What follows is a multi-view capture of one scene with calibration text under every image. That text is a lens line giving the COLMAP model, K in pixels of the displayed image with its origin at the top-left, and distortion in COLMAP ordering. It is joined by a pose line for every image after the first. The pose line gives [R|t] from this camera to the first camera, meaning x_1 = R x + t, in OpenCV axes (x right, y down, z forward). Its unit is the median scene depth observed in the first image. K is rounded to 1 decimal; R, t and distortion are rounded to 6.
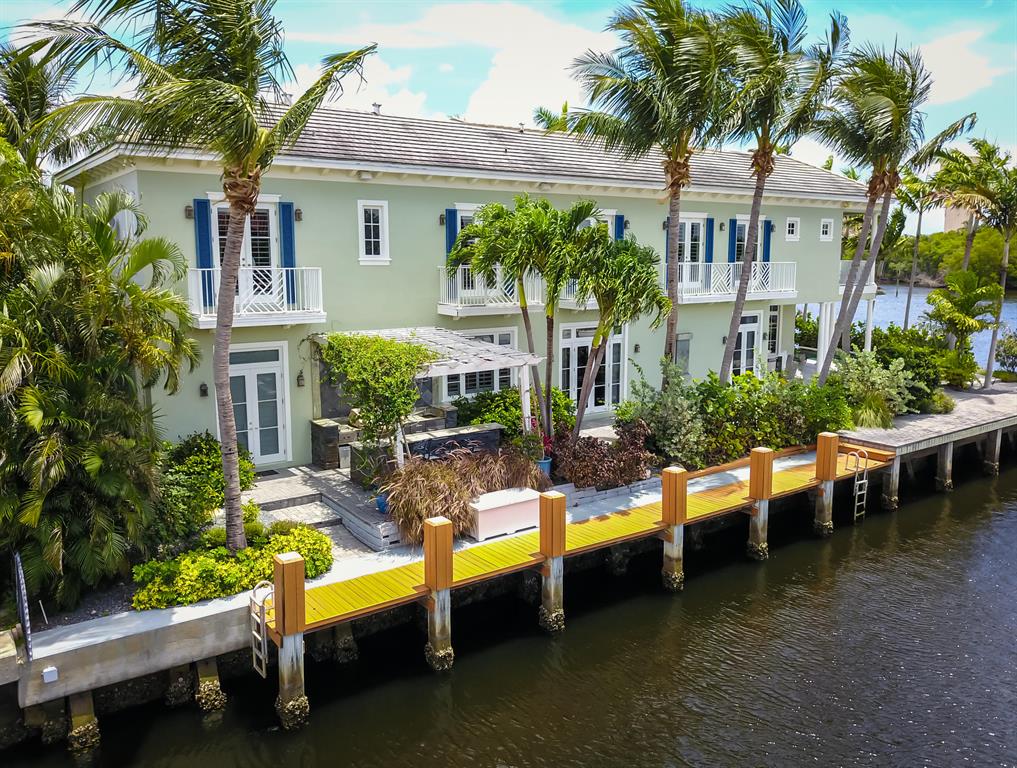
lens RADIAL K [[778.2, 0, 508.5], [0, 778.2, 384.0], [0, 0, 1]] dist [-0.042768, 0.053799]
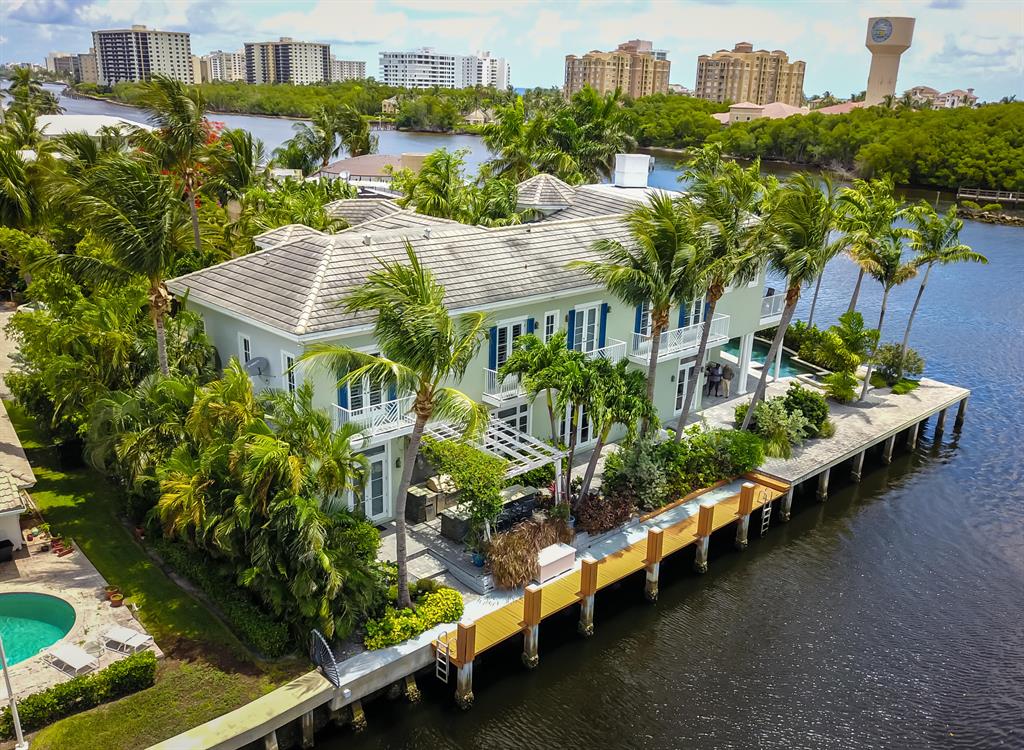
lens RADIAL K [[896.0, 0, 512.0], [0, 896.0, 375.0], [0, 0, 1]] dist [-0.007613, -0.002924]
pose [[0.988823, -0.009825, 0.148770, -0.315812], [-0.014398, 0.986870, 0.160872, -0.447716], [-0.148397, -0.161216, 0.975699, -0.632059]]
